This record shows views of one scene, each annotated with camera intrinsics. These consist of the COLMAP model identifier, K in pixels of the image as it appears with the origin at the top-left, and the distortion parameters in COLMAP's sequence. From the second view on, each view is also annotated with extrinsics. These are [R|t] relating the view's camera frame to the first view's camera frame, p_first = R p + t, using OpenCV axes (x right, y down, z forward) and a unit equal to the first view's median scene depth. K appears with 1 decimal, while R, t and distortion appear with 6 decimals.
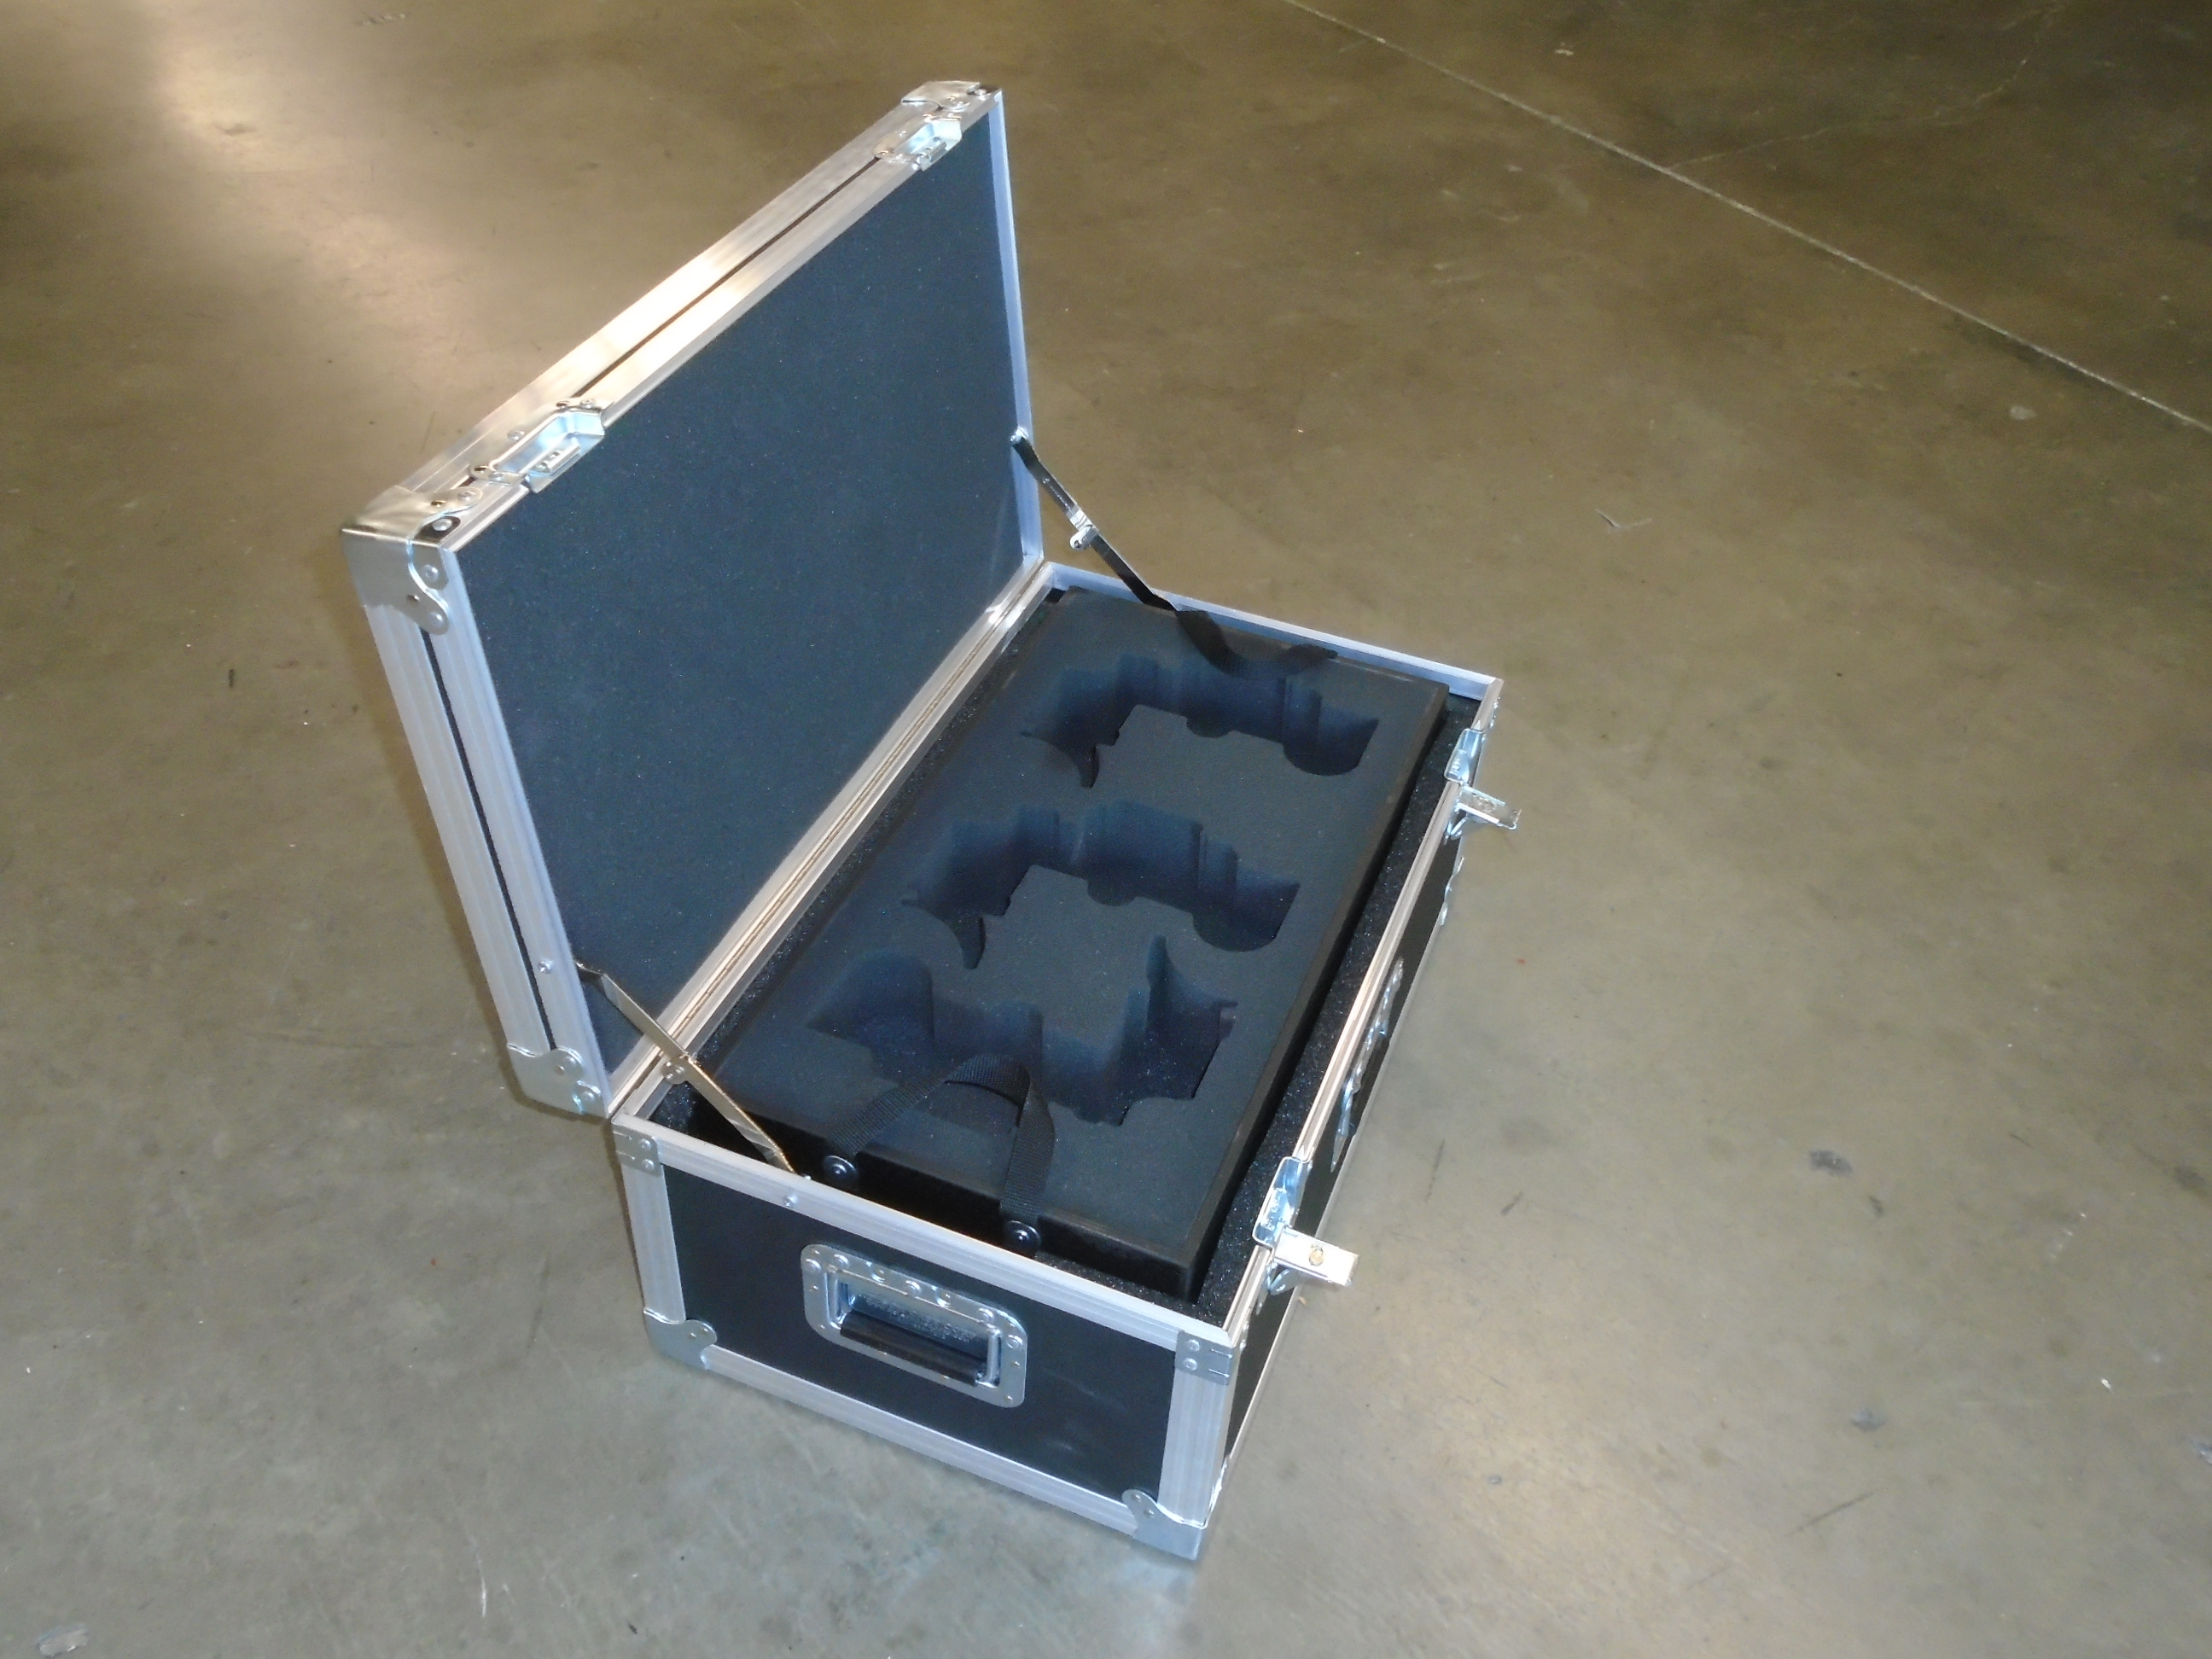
lens RADIAL K [[1958.5, 0, 1109.9], [0, 1958.5, 822.2], [0, 0, 1]] dist [-0.001709, 0.002357]
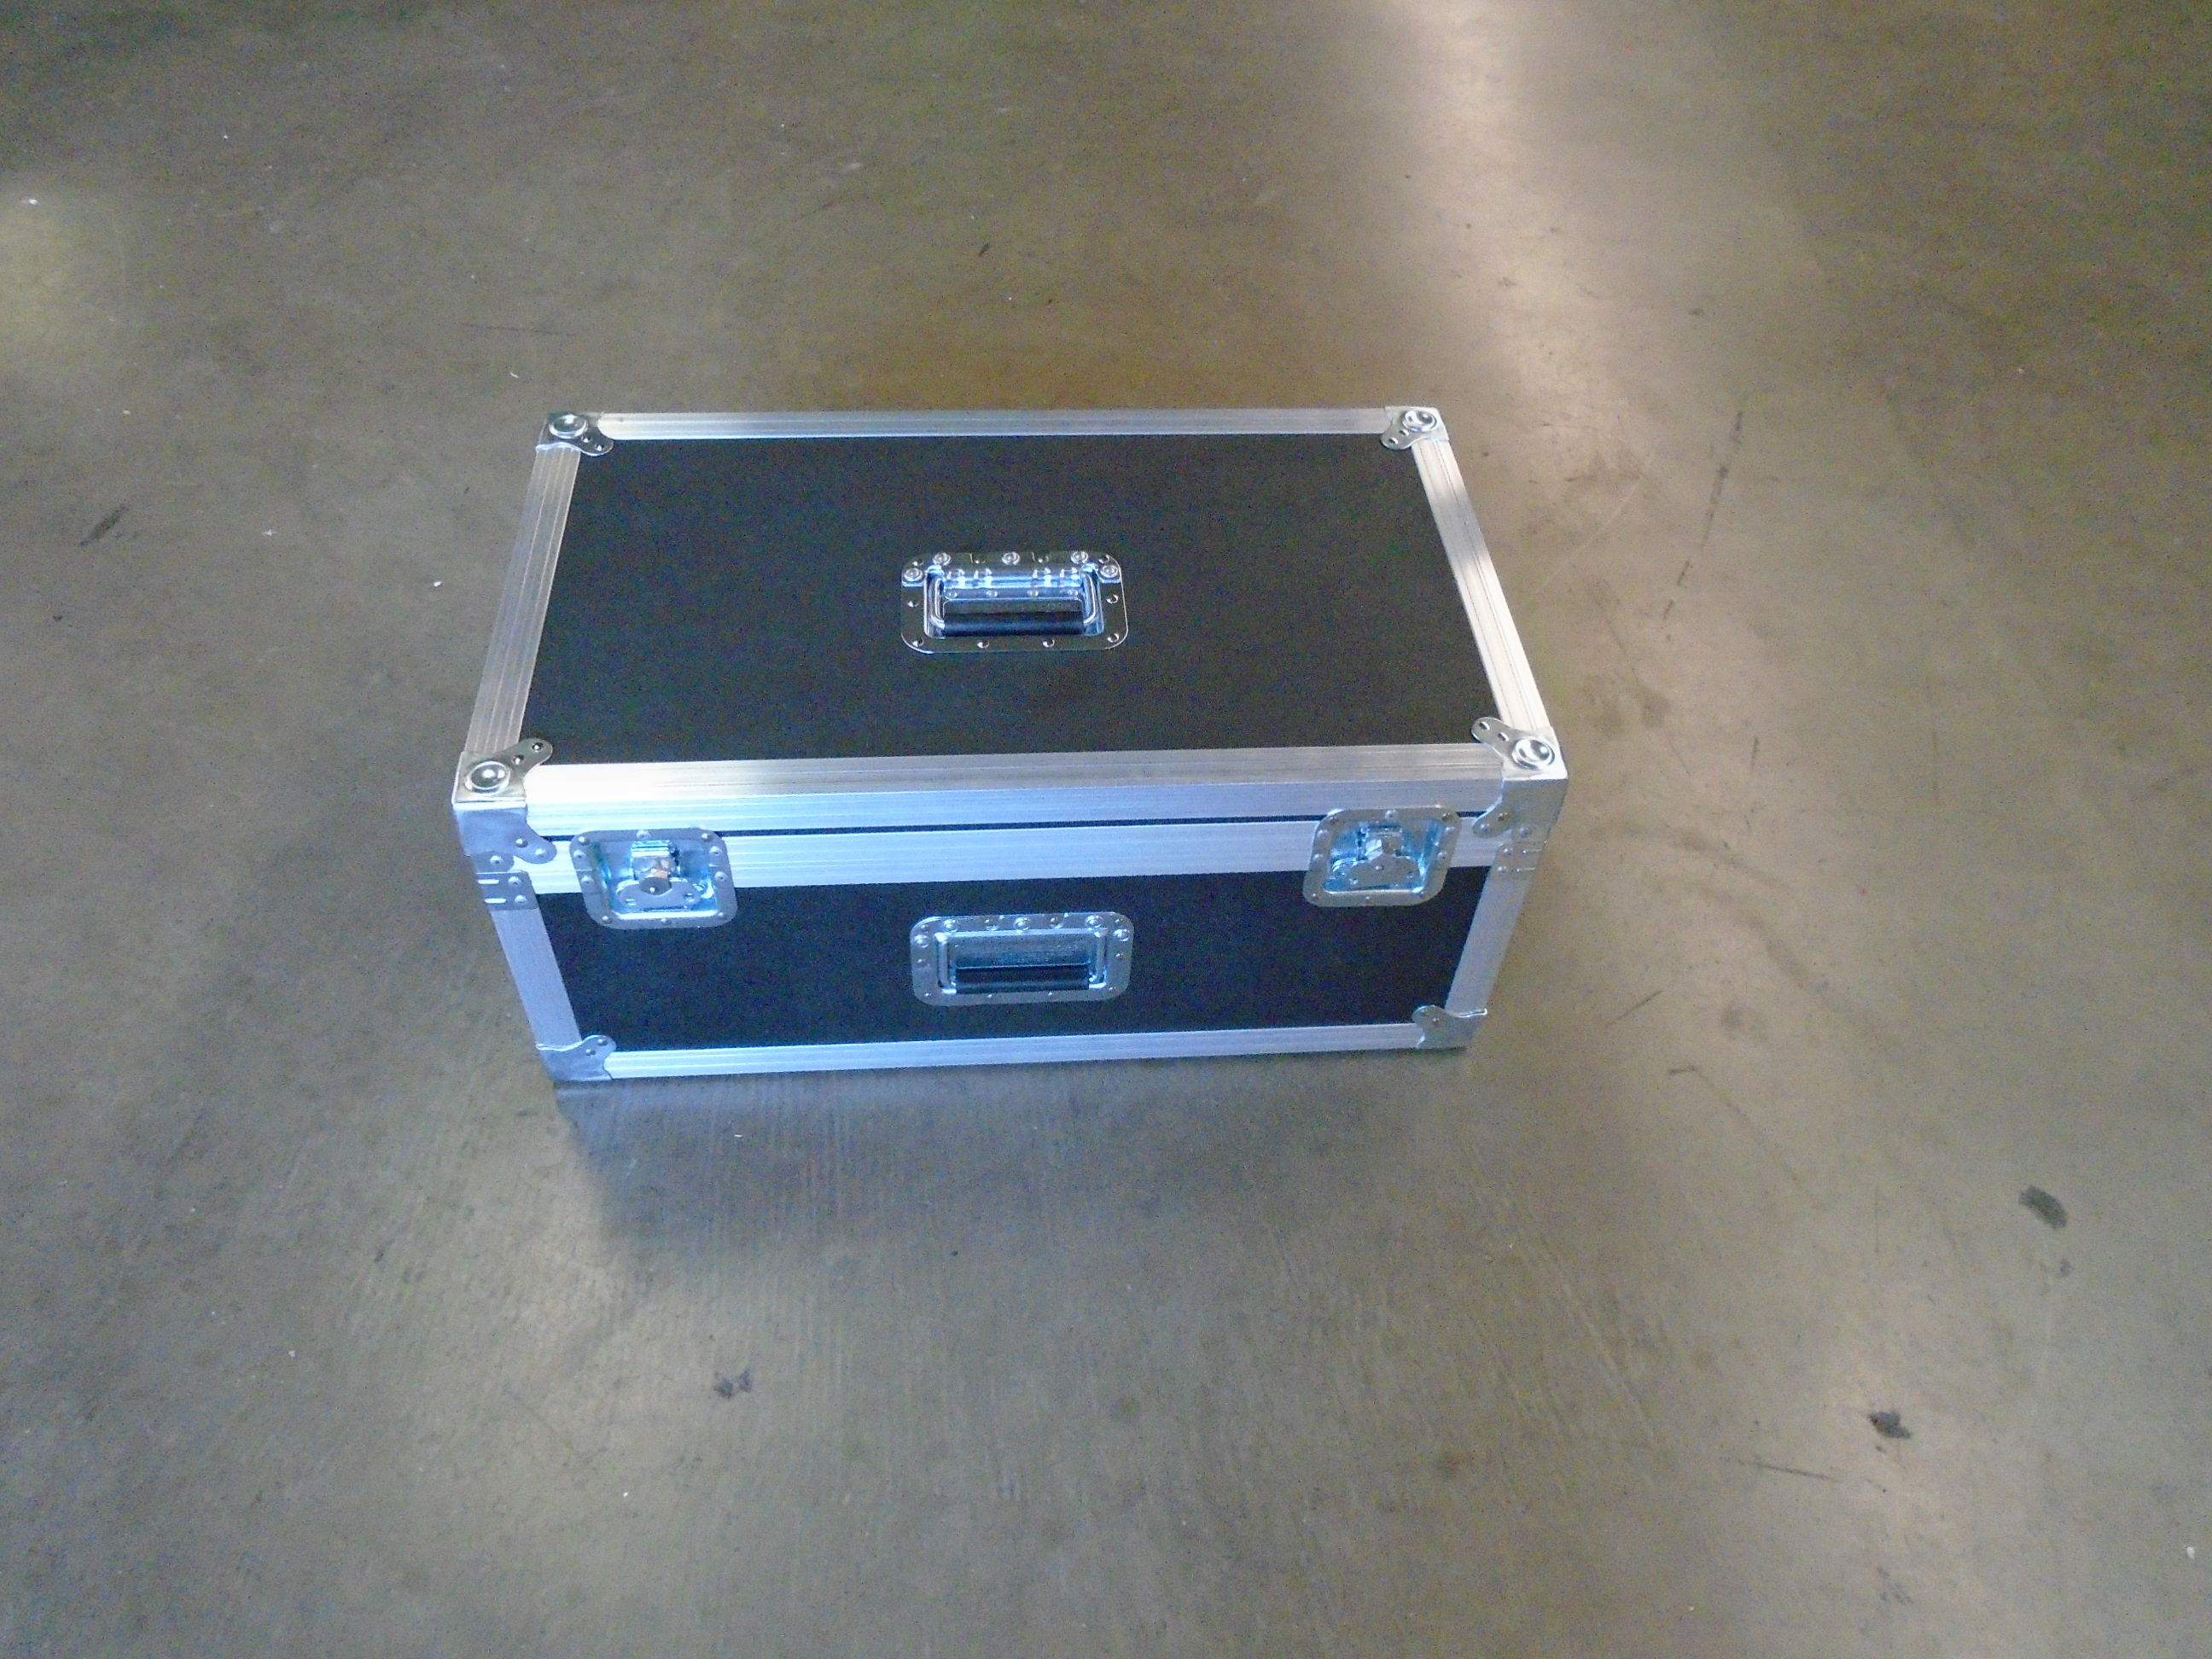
lens RADIAL K [[1680.7, 0, 1117.1], [0, 1680.7, 827.4], [0, 0, 1]] dist [0.008289, -0.003719]
pose [[0.811489, 0.429115, -0.396668, 0.277955], [-0.386678, 0.903247, 0.186079, 0.036343], [0.438139, 0.002382, 0.898904, 0.101302]]
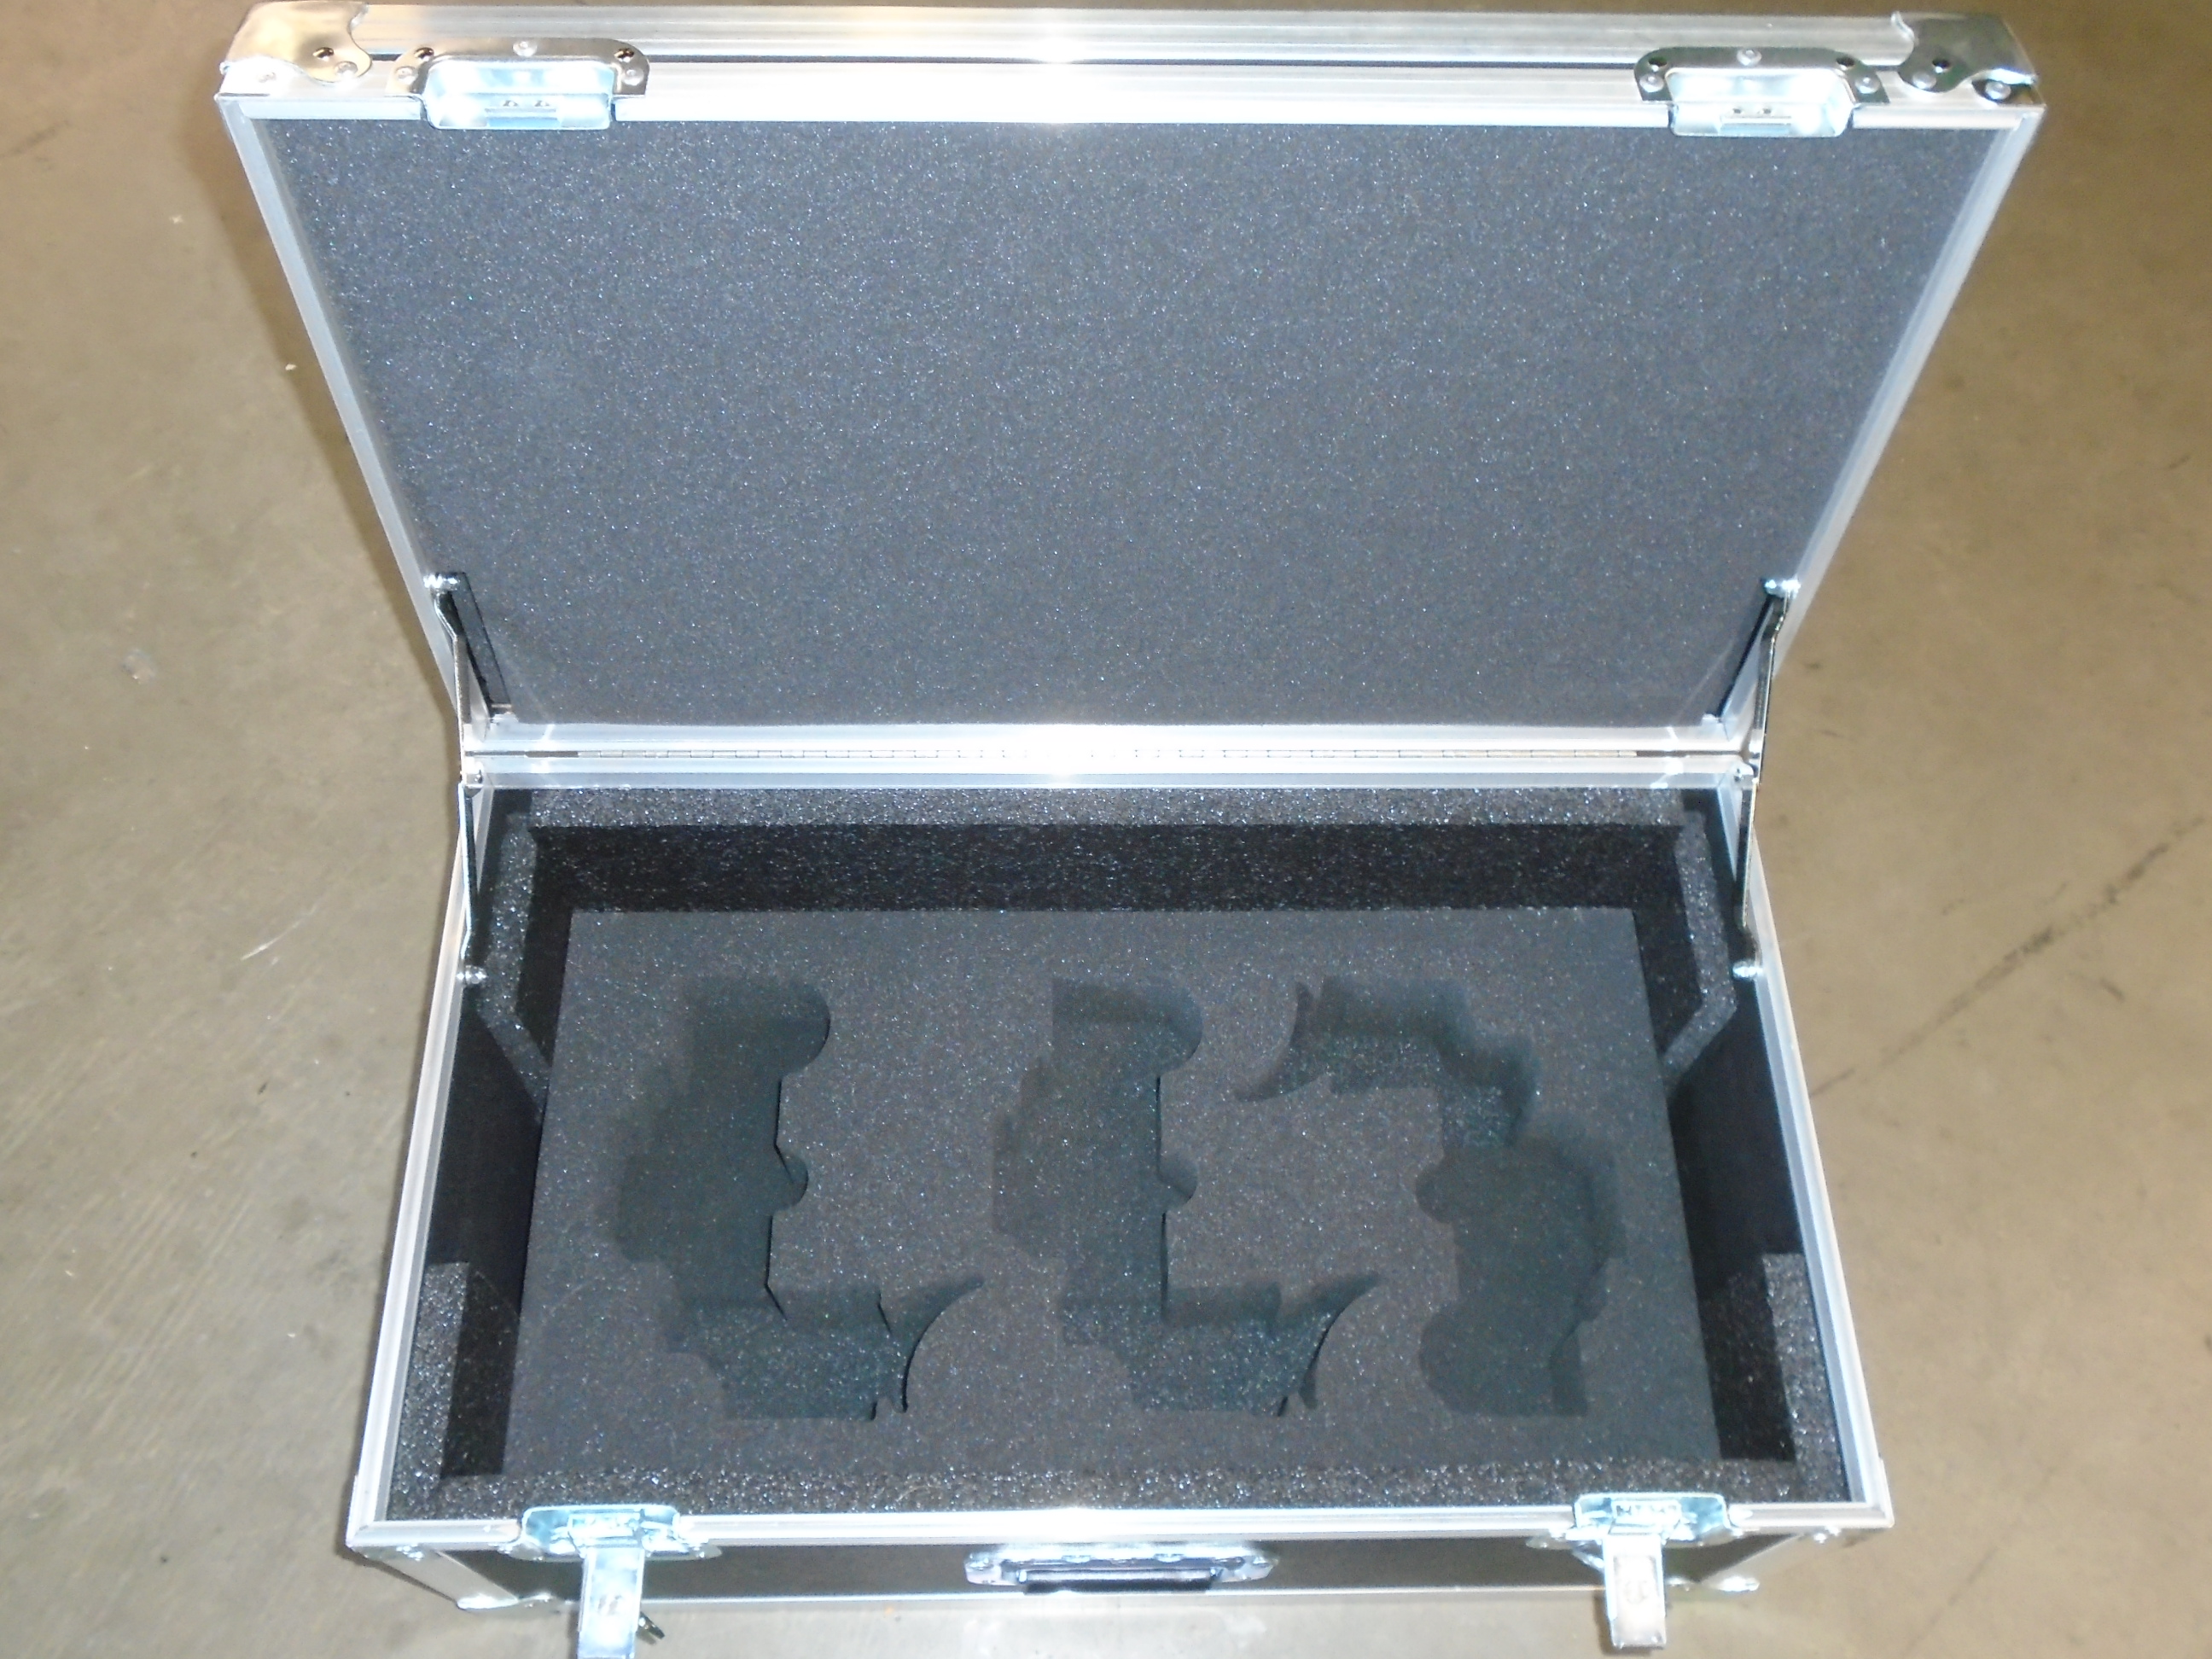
lens RADIAL K [[1972.5, 0, 1106.0], [0, 1972.5, 829.5], [0, 0, 1]] dist [-0.002500, -0.000120]
pose [[0.383215, 0.794332, -0.471362, 0.255096], [-0.612927, 0.600461, 0.513582, -0.392946], [0.690990, 0.092098, 0.716973, 0.484791]]
